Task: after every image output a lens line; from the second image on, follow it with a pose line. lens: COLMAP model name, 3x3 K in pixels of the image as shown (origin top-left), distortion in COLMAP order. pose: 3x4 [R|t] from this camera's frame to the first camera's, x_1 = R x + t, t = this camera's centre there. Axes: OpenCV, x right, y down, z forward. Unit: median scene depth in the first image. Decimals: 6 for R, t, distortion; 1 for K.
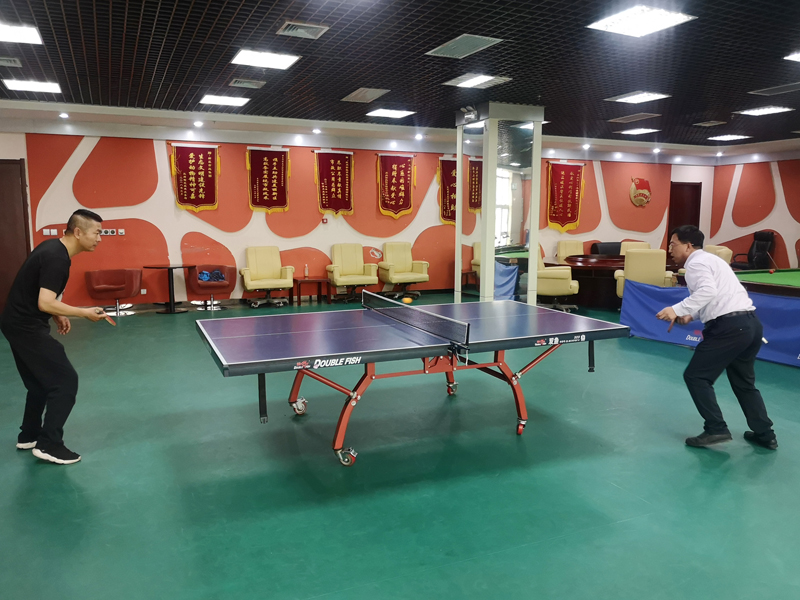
lens RADIAL K [[628.5, 0, 400.0], [0, 628.5, 300.0], [0, 0, 1]] dist [-0.032579, 0.001290]
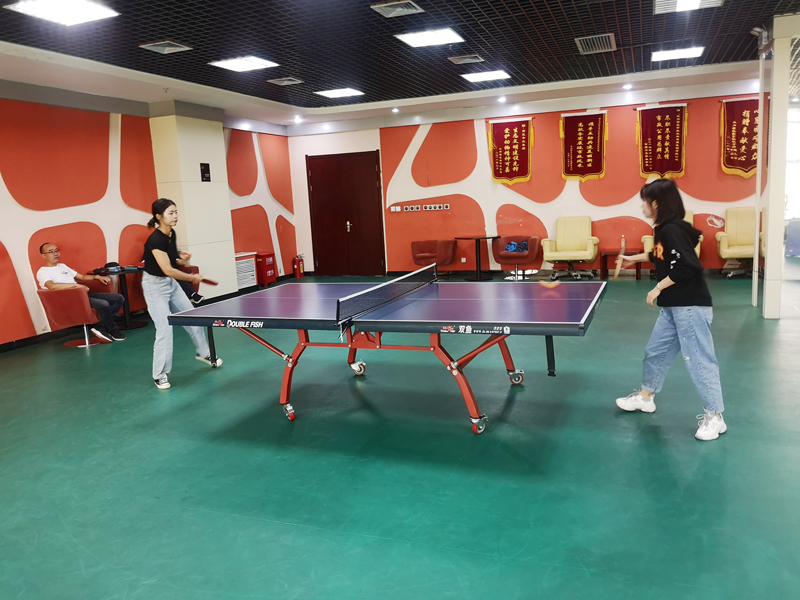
lens RADIAL K [[636.6, 0, 400.0], [0, 636.6, 300.0], [0, 0, 1]] dist [-0.013185, 0.000157]
pose [[0.699491, 0.071356, -0.711071, 0.304572], [-0.035963, 0.997257, 0.064697, -0.010923], [0.713736, -0.019682, 0.700138, 0.120404]]
